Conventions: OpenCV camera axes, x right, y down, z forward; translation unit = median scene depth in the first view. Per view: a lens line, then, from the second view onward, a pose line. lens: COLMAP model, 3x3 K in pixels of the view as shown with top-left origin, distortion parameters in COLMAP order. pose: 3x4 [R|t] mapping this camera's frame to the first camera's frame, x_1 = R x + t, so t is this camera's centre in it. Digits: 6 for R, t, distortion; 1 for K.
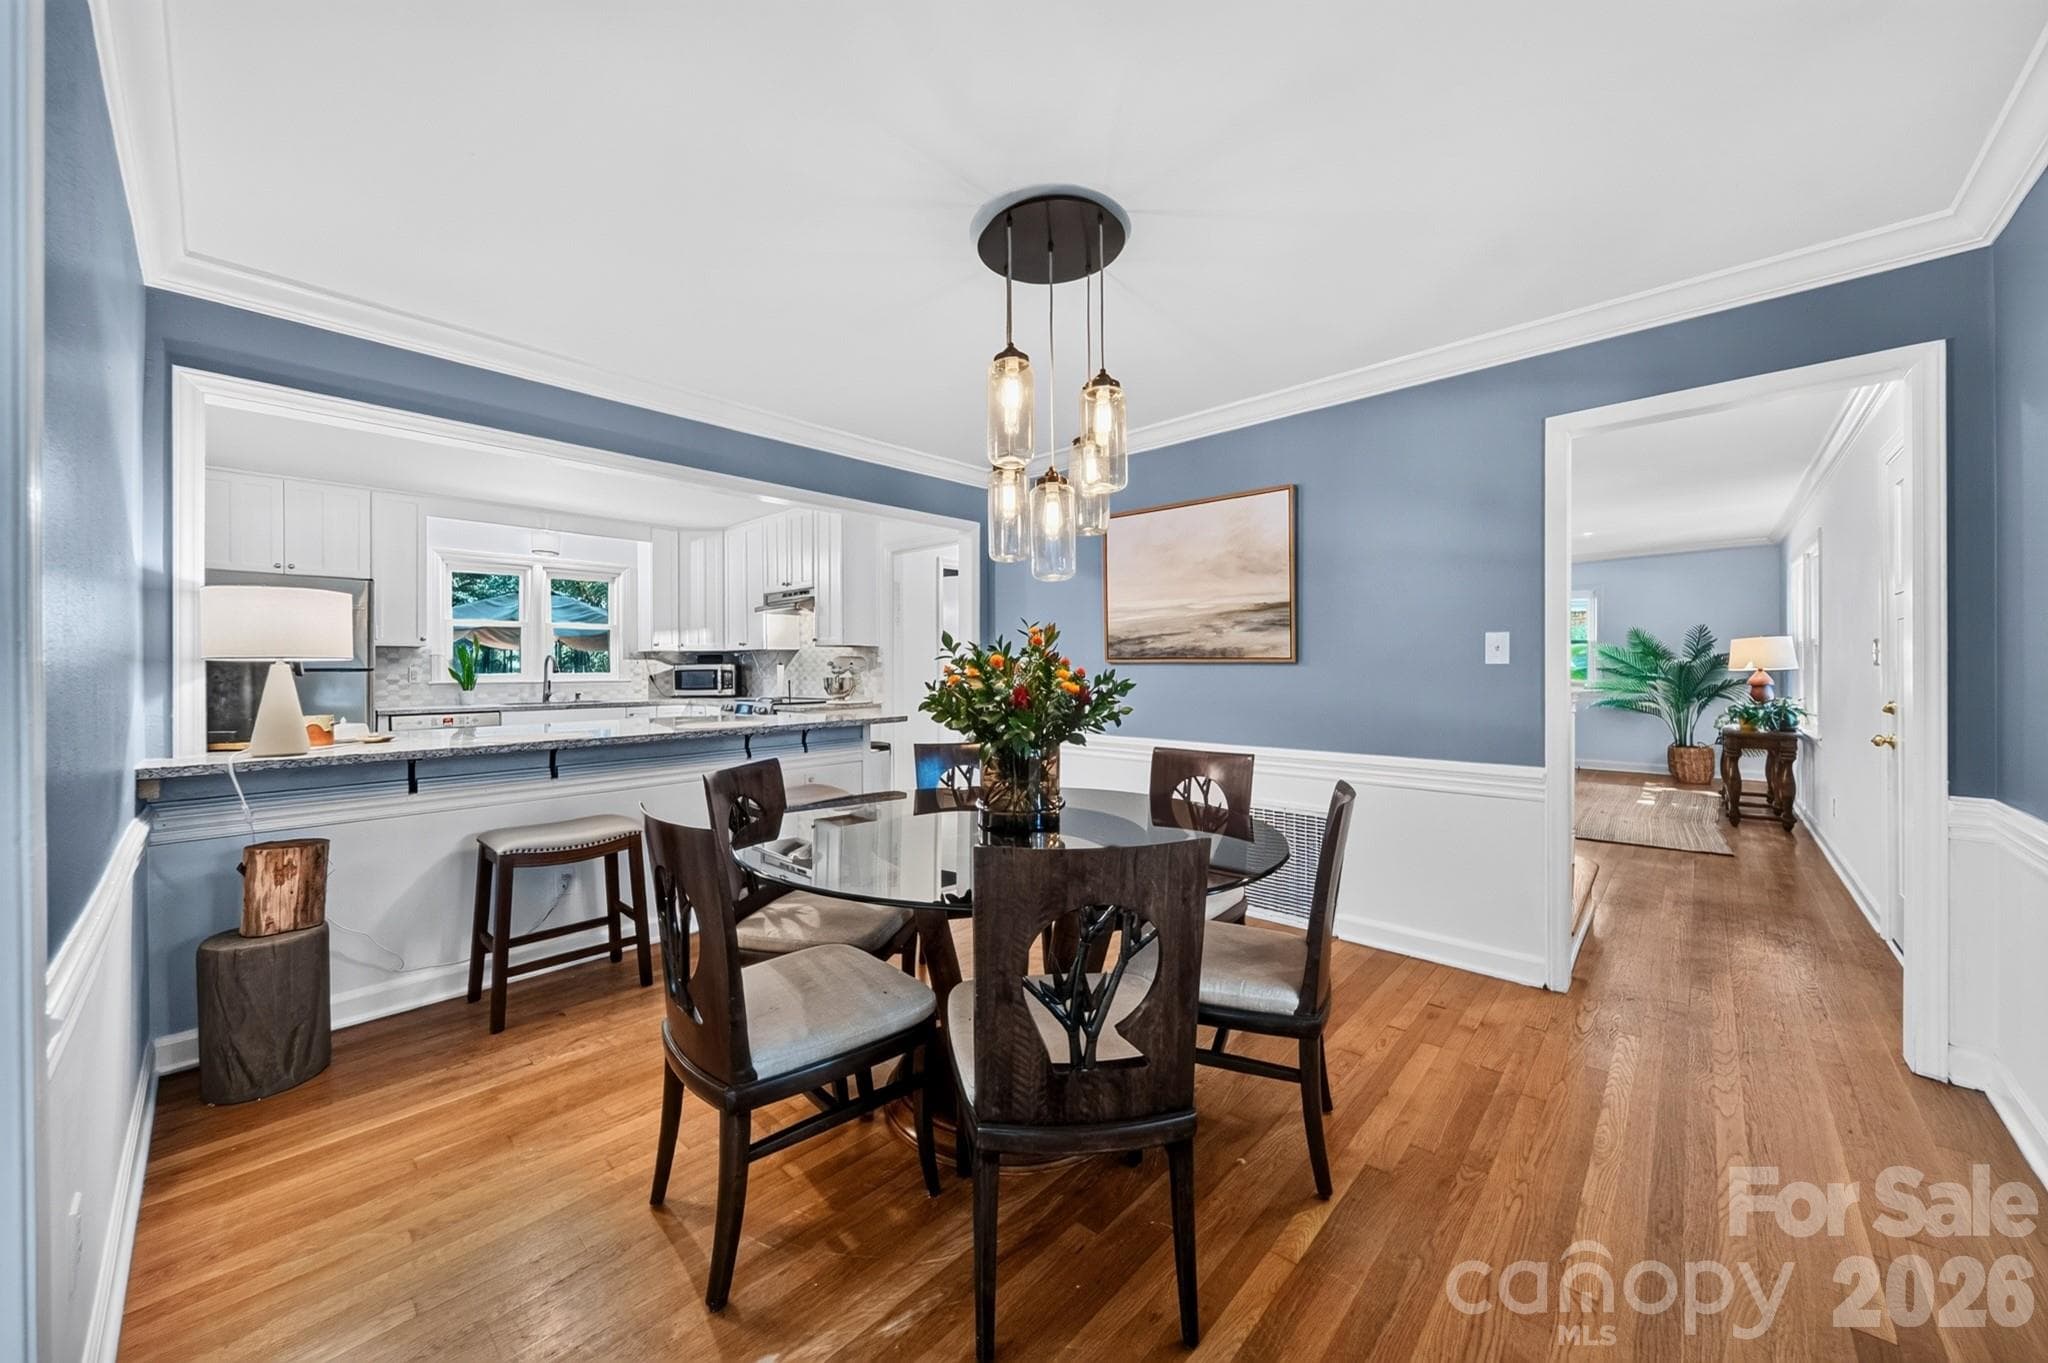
lens RADIAL K [[730.3, 0, 1011.3], [0, 730.3, 667.1], [0, 0, 1]] dist [0.000481, -0.000209]
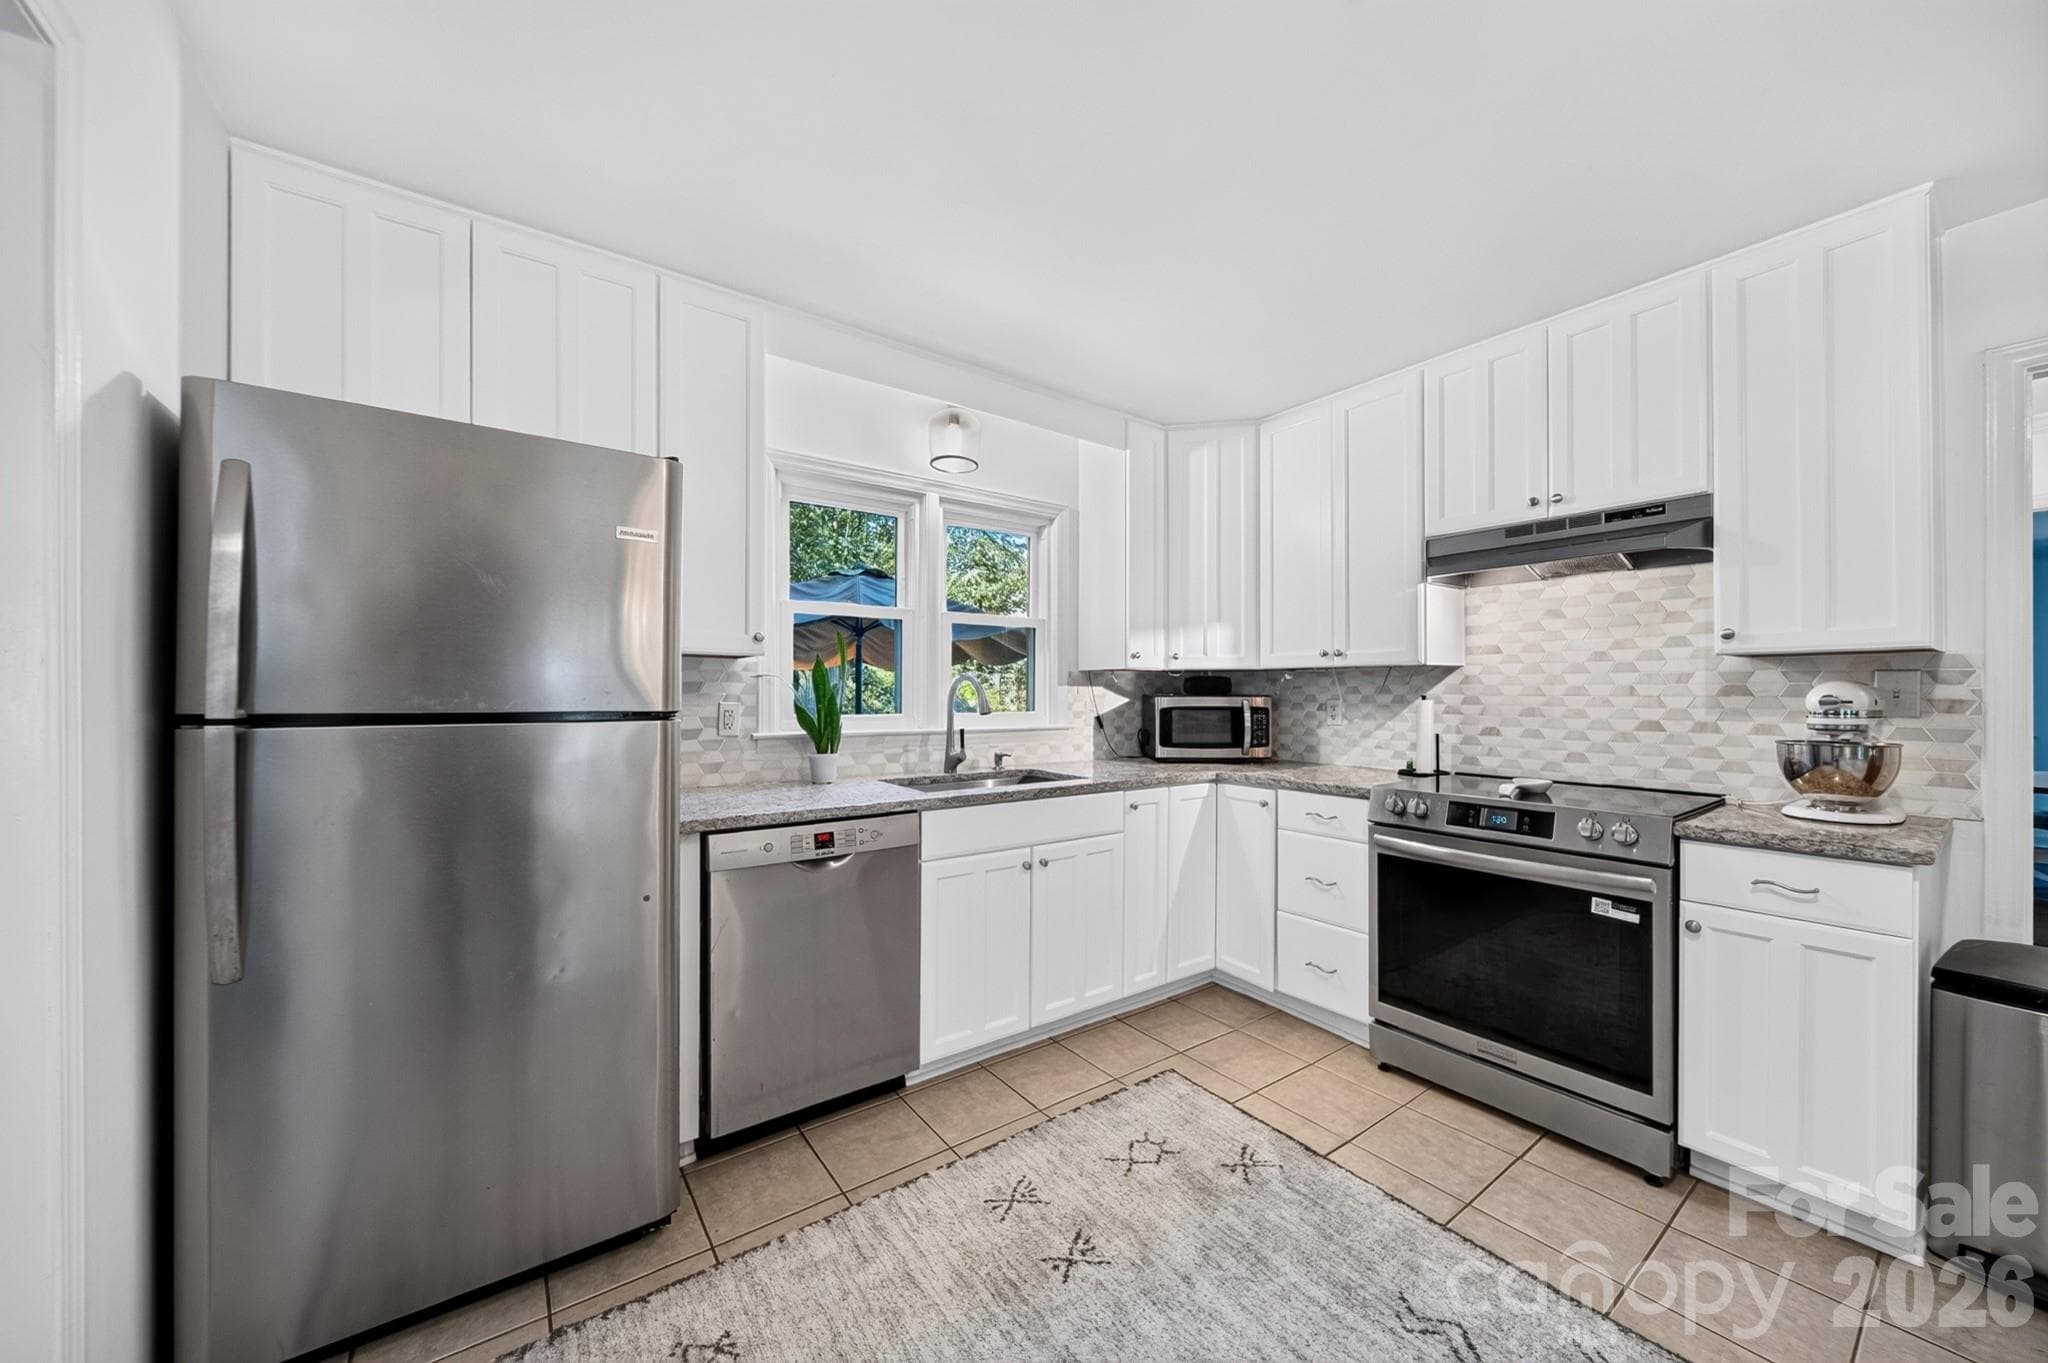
lens RADIAL K [[730.3, 0, 1019.6], [0, 730.3, 690.6], [0, 0, 1]] dist [0.000481, -0.000209]
pose [[0.985588, 0.006008, -0.169059, -0.498676], [-0.006108, 0.999981, -0.000071, -0.006870], [0.169055, 0.001102, 0.985606, 0.516160]]
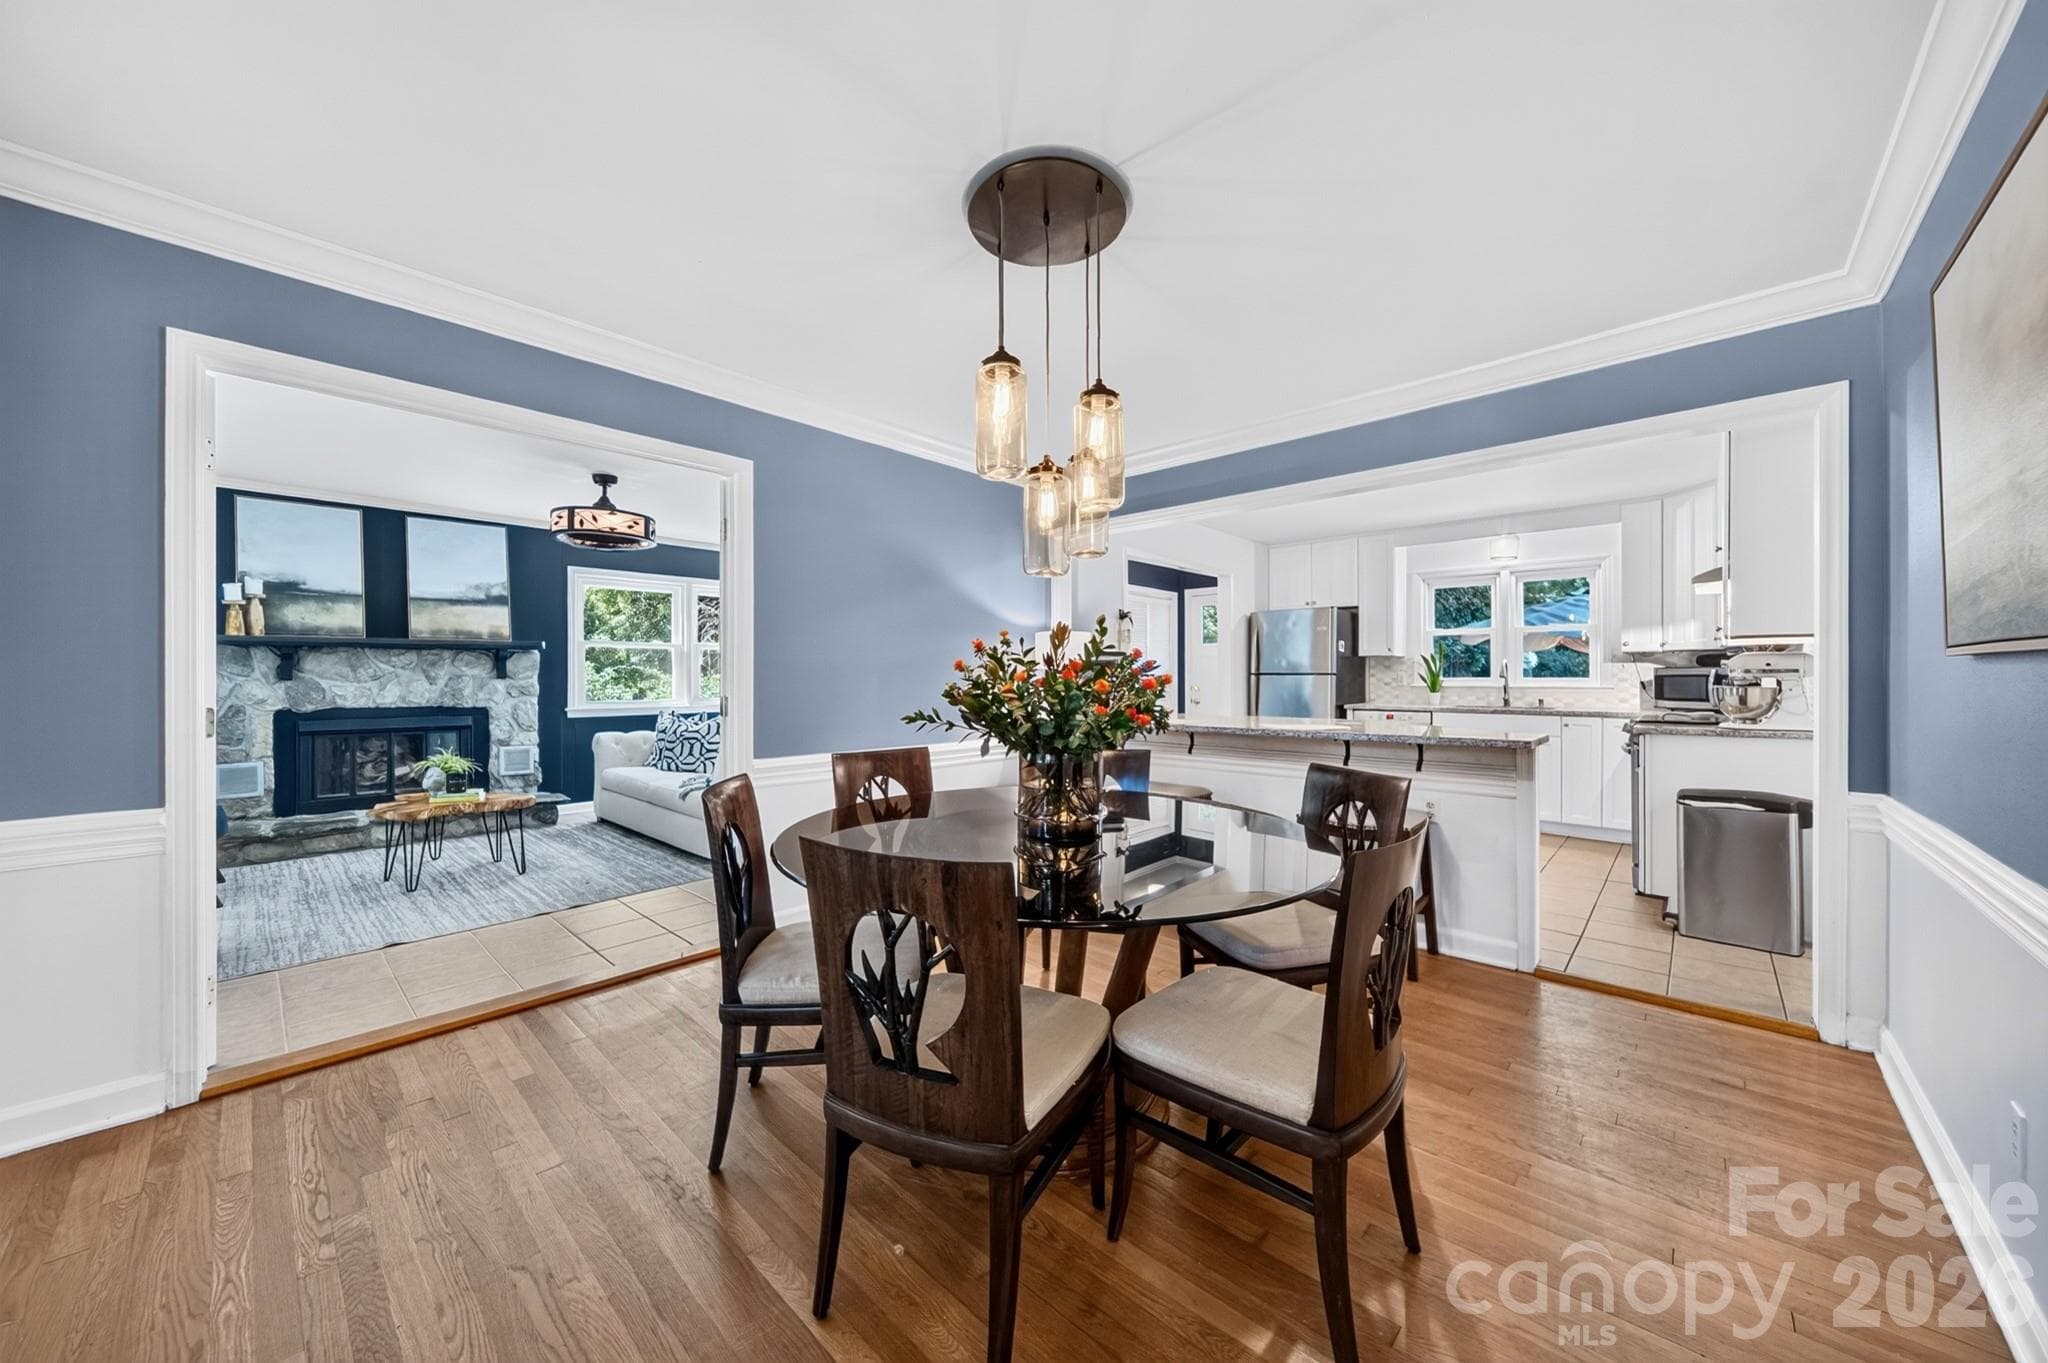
lens RADIAL K [[730.3, 0, 1023.4], [0, 730.3, 673.0], [0, 0, 1]] dist [0.000481, -0.000209]
pose [[0.003902, -0.000550, -0.999992, 0.356070], [0.005801, 0.999983, -0.000527, -0.001930], [0.999976, -0.005799, 0.003905, 0.322945]]
